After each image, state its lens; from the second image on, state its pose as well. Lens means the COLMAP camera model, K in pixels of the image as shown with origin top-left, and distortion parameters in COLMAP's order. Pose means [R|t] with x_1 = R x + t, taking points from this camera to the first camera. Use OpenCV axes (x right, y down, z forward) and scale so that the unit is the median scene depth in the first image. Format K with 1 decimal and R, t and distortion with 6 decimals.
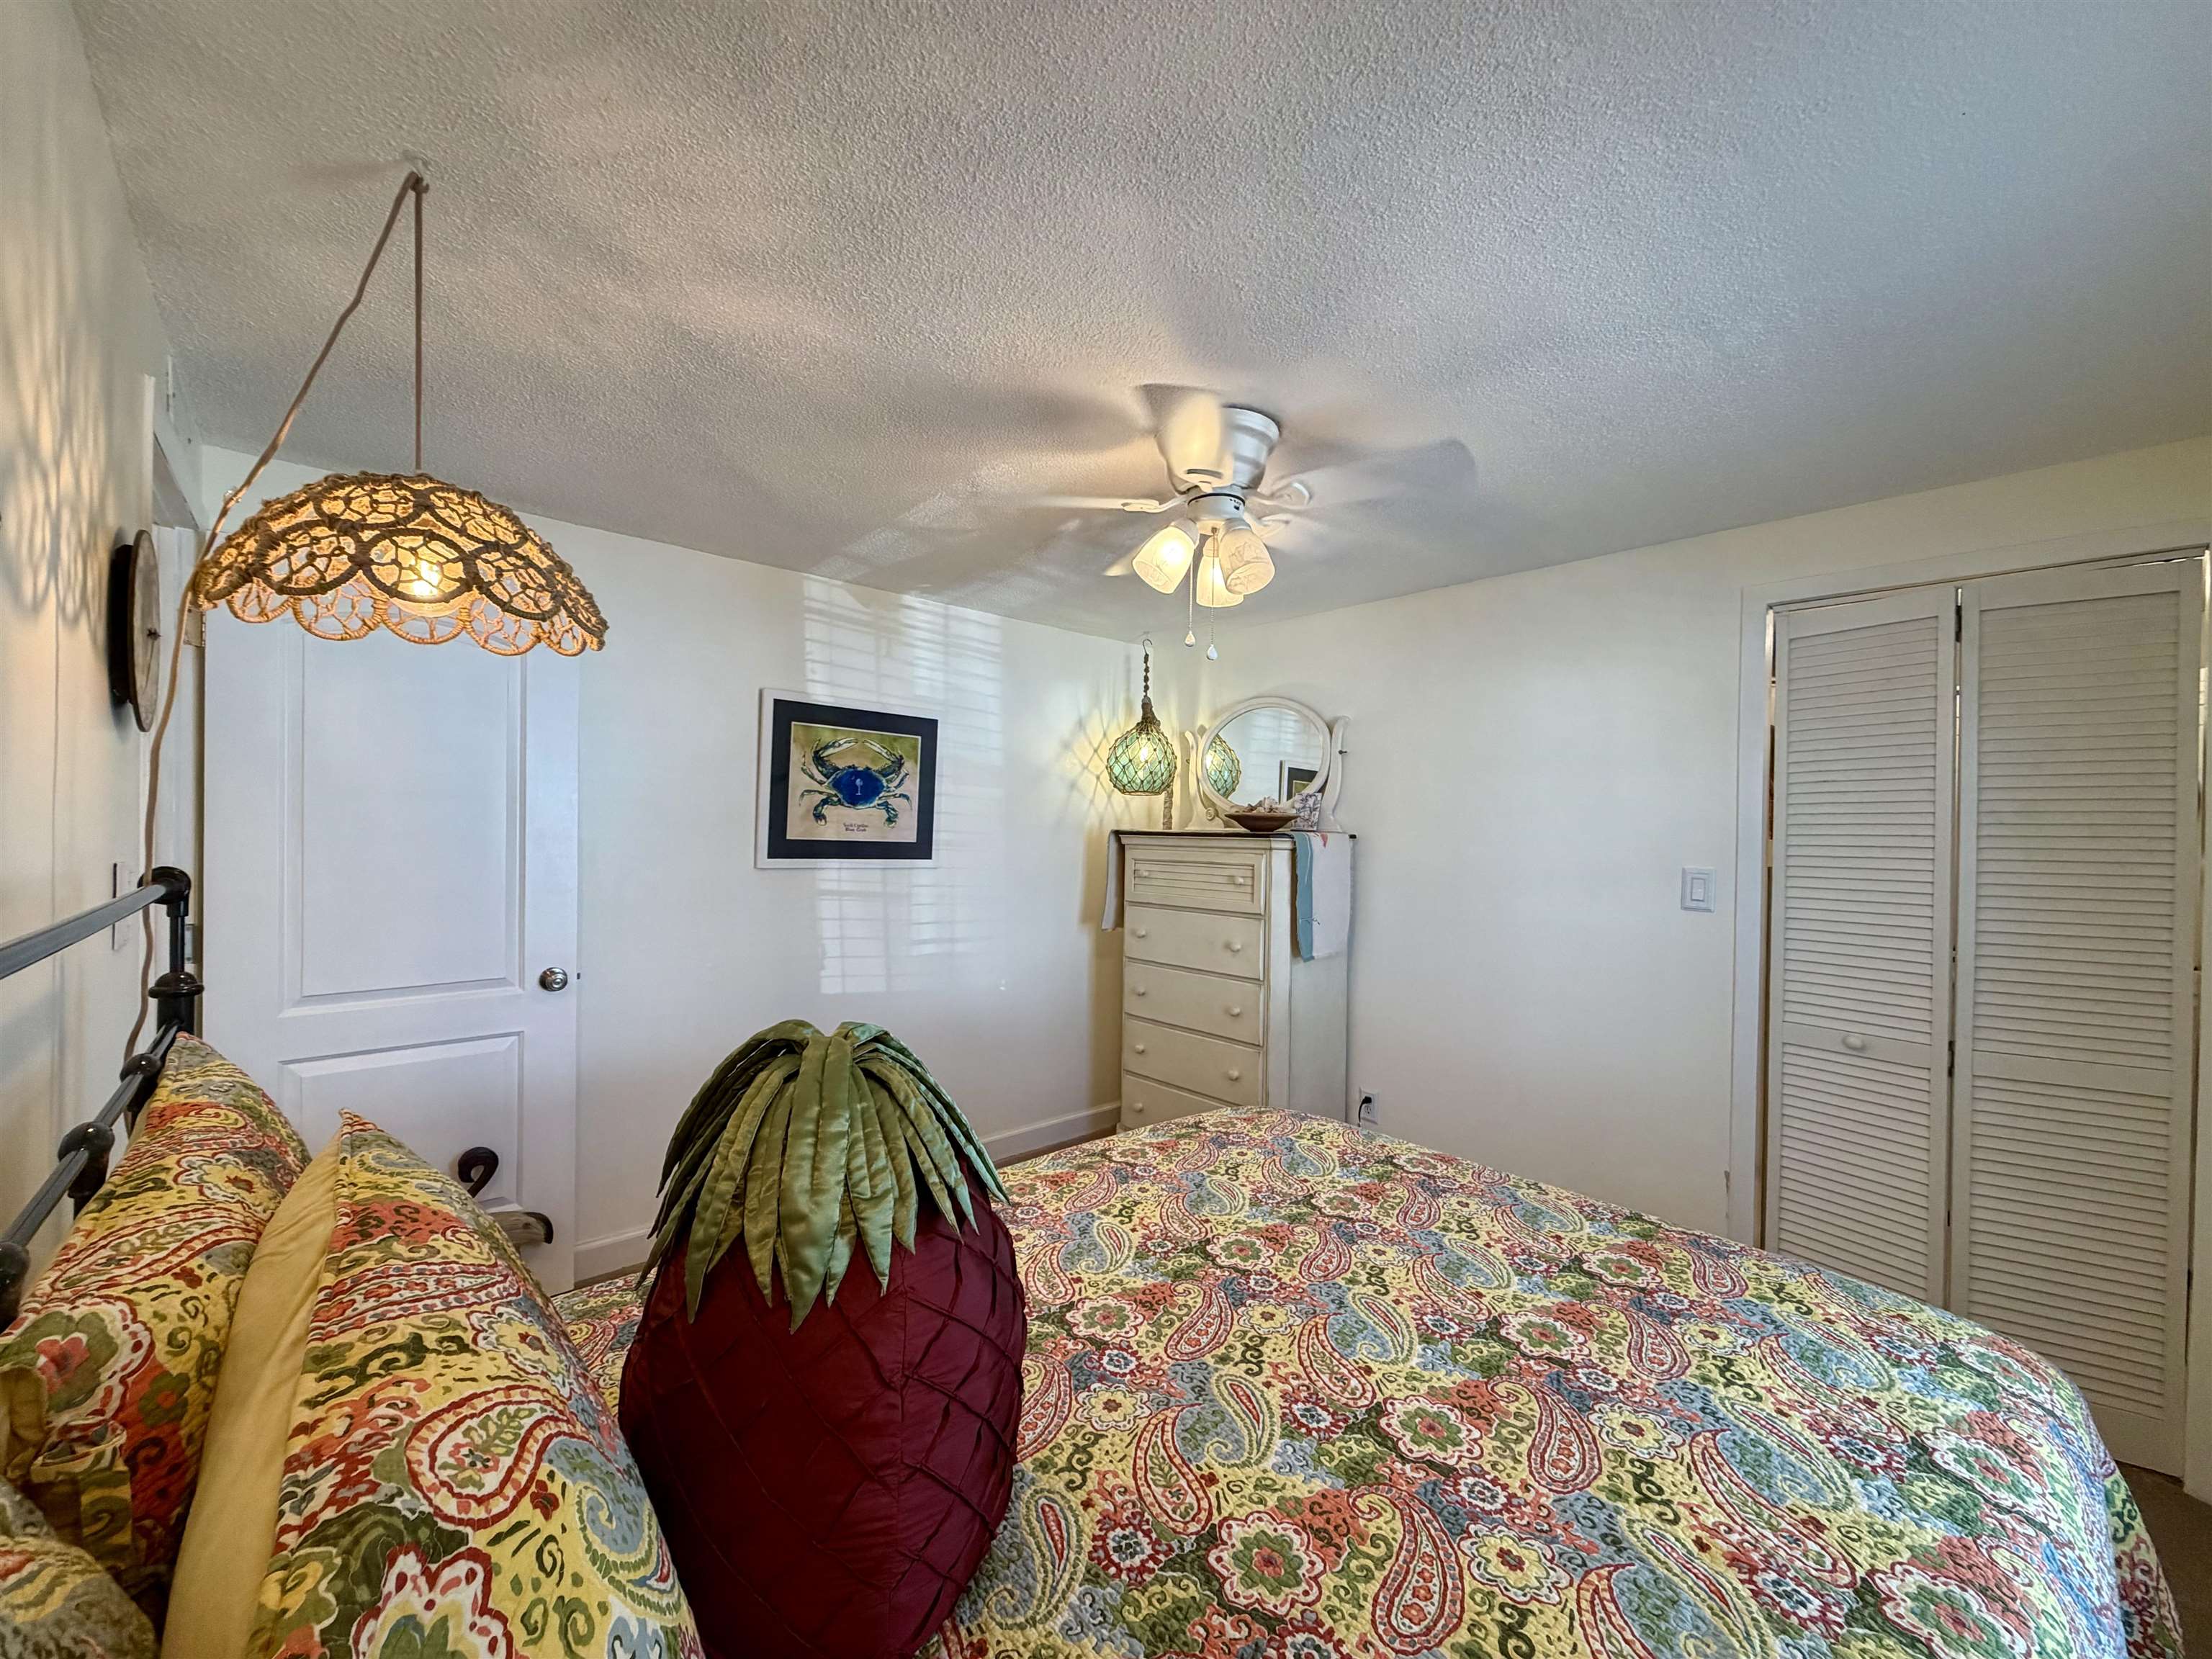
lens RADIAL K [[883.8, 0, 1119.7], [0, 883.8, 838.6], [0, 0, 1]] dist [-0.001272, 0.000584]
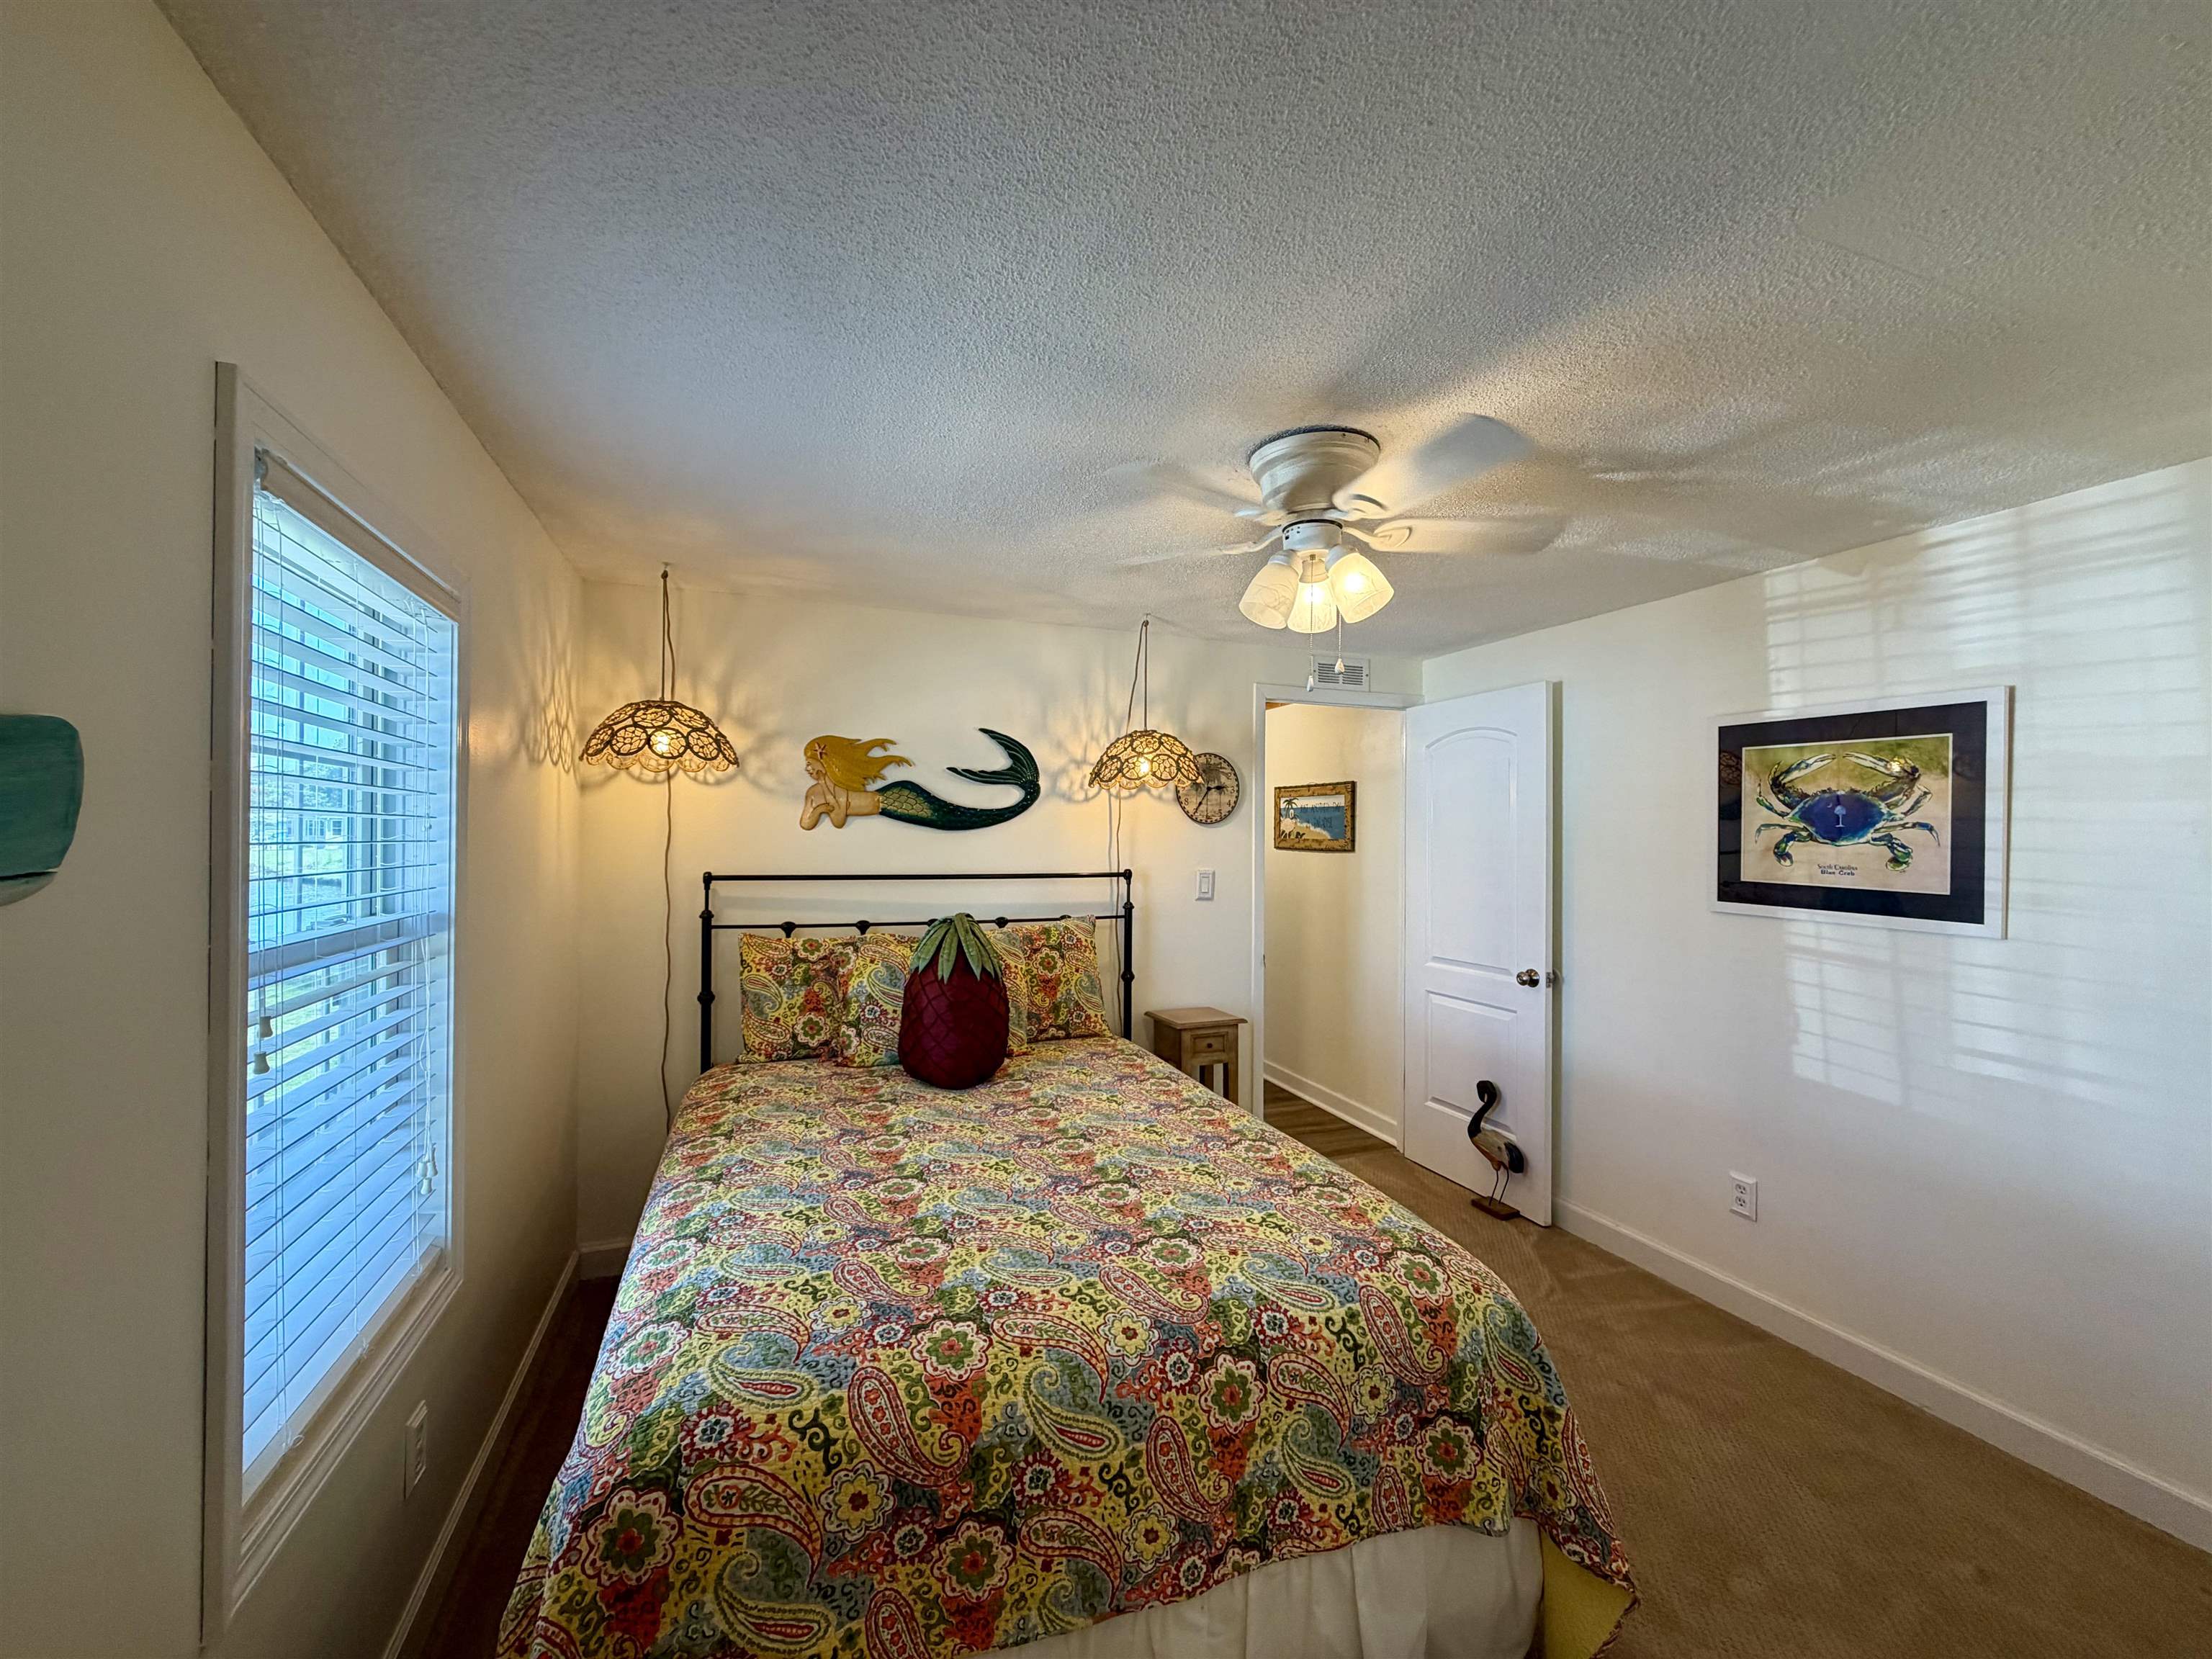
lens RADIAL K [[883.8, 0, 1122.1], [0, 883.8, 822.2], [0, 0, 1]] dist [-0.001272, 0.000584]
pose [[-0.361770, -0.024582, -0.931943, 0.636970], [-0.014790, 0.999678, -0.020627, -0.028942], [0.932150, 0.006321, -0.362017, 0.702459]]
